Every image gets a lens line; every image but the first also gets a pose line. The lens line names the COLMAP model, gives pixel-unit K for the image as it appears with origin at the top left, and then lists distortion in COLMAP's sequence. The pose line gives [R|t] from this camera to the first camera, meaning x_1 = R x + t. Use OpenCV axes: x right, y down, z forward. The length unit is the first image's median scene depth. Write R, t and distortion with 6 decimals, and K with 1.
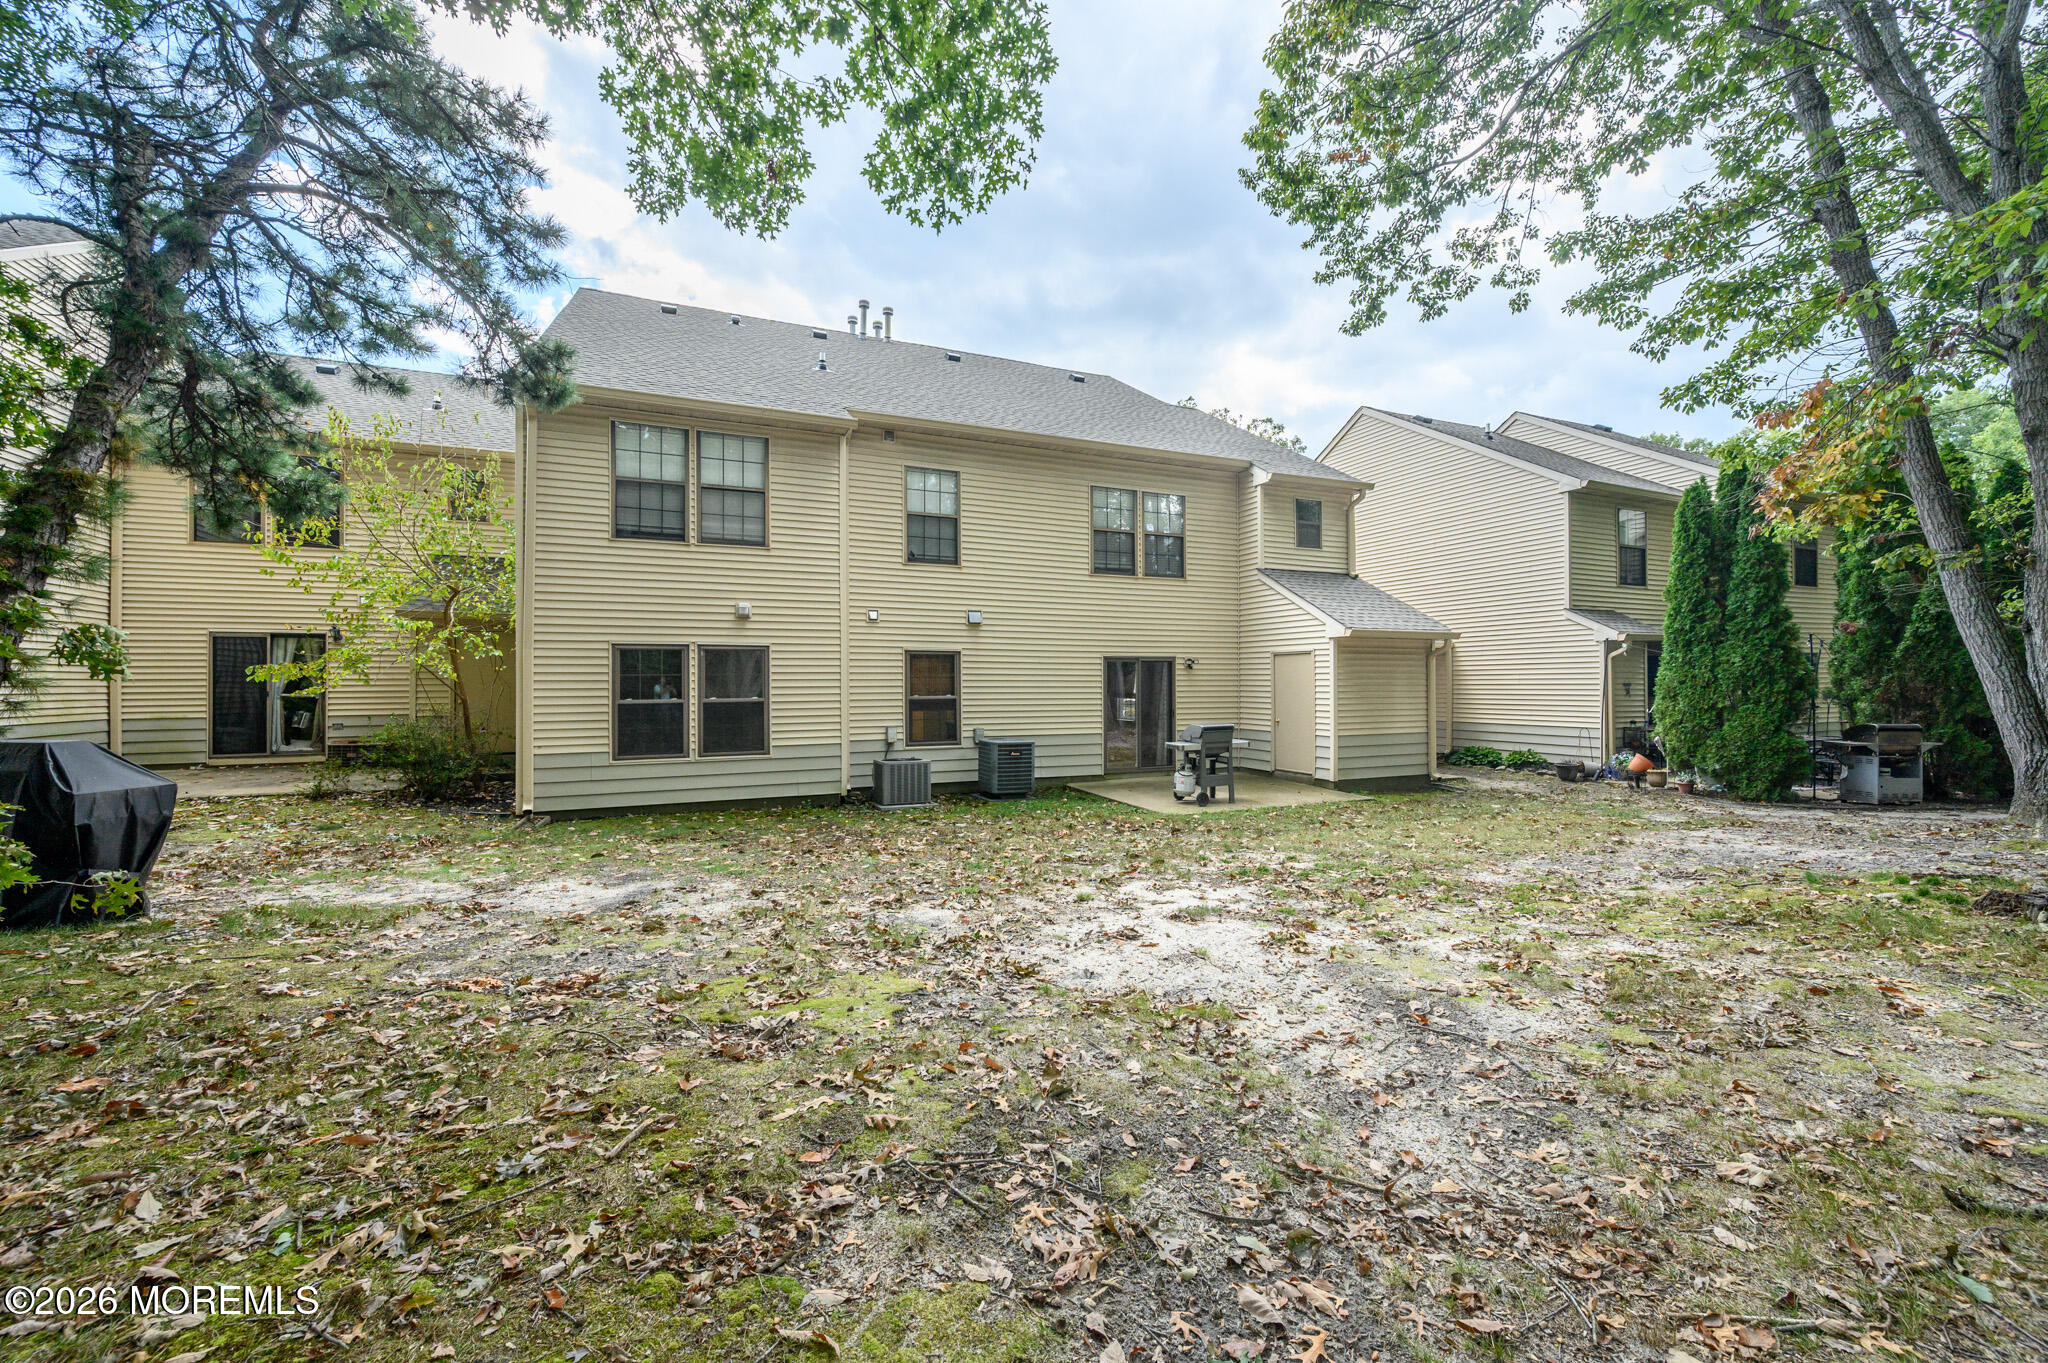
lens RADIAL K [[805.8, 0, 1024.0], [0, 805.8, 681.5], [0, 0, 1]] dist [-0.000708, -0.000466]
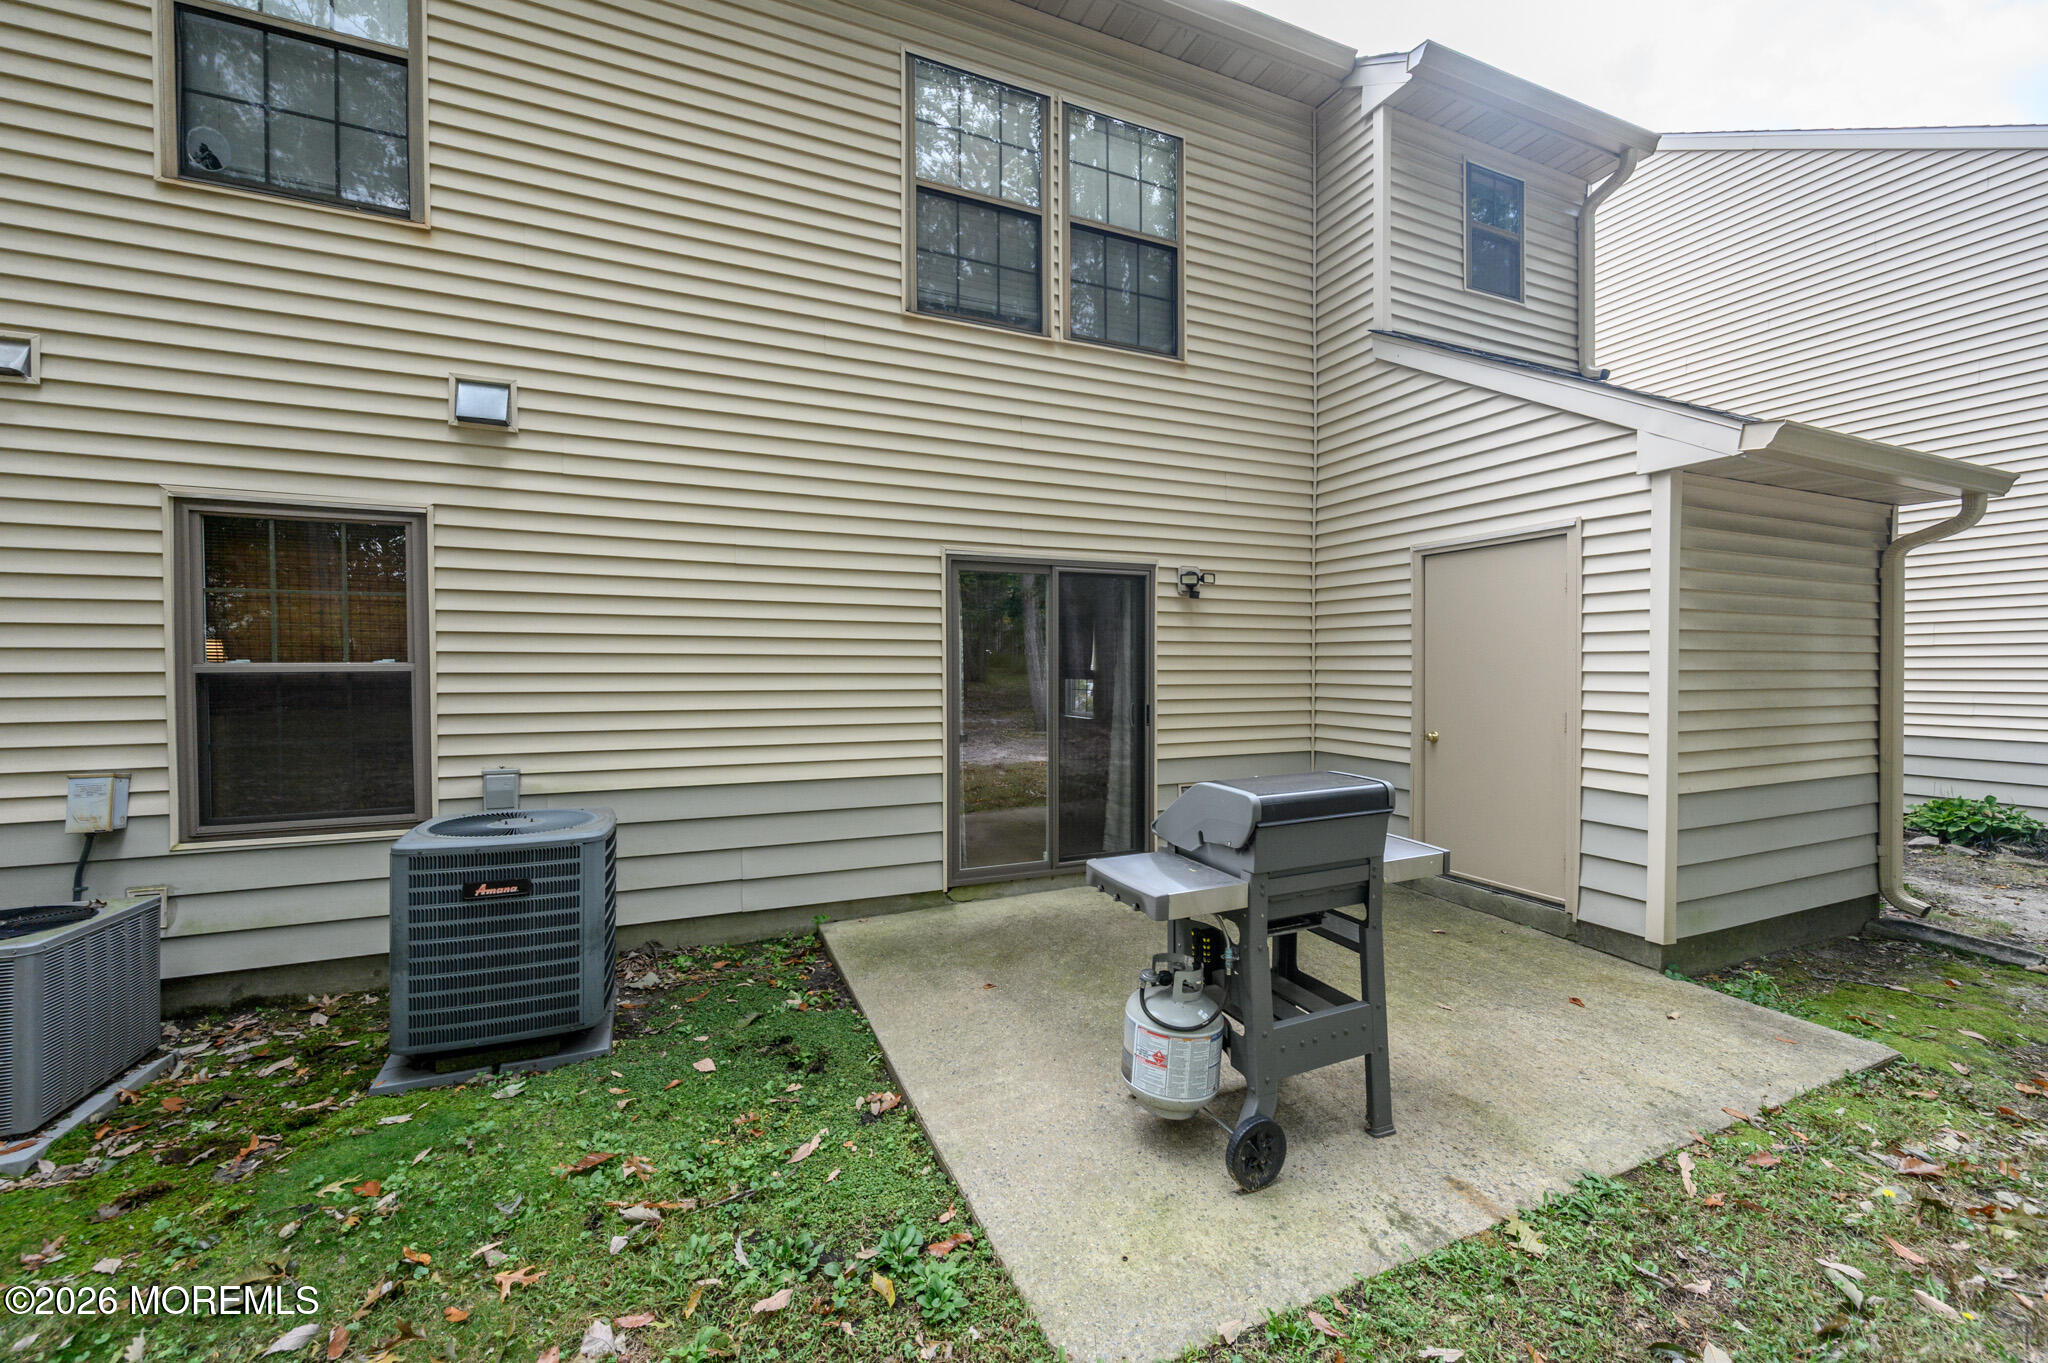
lens RADIAL K [[805.8, 0, 1024.0], [0, 805.8, 681.5], [0, 0, 1]] dist [-0.000708, -0.000466]
pose [[0.999998, -0.000398, 0.001775, 0.131590], [0.000364, 0.999820, 0.018978, 0.017278], [-0.001782, -0.018978, 0.999818, 0.648794]]
